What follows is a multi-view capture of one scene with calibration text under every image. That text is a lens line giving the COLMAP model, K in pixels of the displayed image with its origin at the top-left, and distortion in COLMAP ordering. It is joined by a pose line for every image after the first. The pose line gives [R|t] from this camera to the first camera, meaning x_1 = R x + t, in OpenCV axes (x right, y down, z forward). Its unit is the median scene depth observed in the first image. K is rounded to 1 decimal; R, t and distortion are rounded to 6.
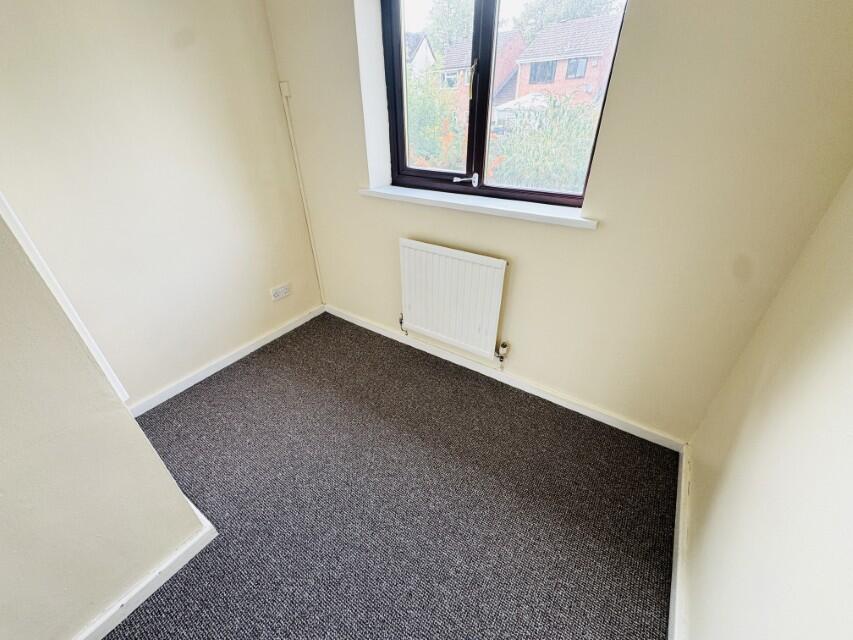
lens RADIAL K [[341.5, 0, 426.2], [0, 341.5, 321.1], [0, 0, 1]] dist [0.002643, 0.000097]
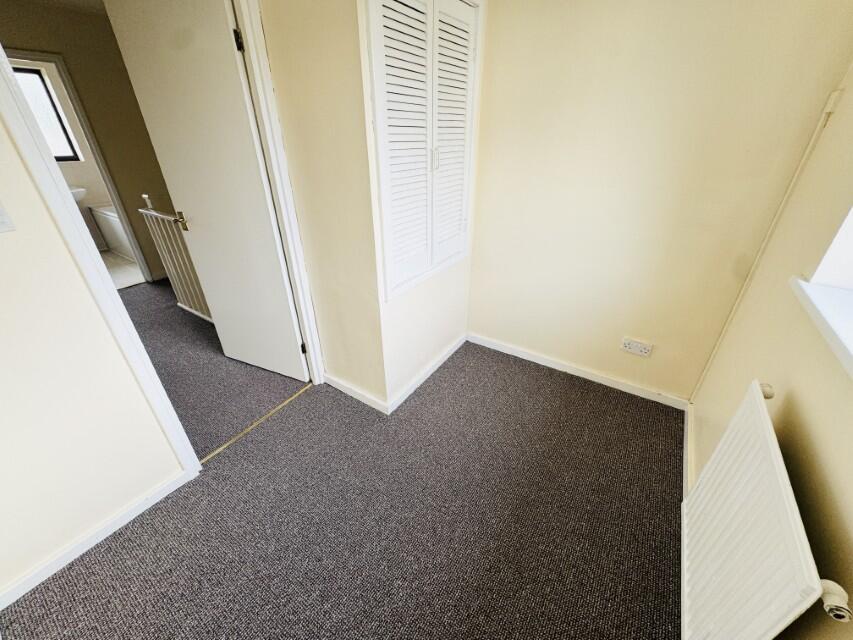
lens RADIAL K [[341.5, 0, 424.1], [0, 341.5, 320.5], [0, 0, 1]] dist [0.002643, 0.000097]
pose [[-0.004075, 0.485571, -0.874188, 0.289789], [-0.523099, 0.744015, 0.415704, -0.223394], [0.852262, 0.458980, 0.250970, 0.348827]]
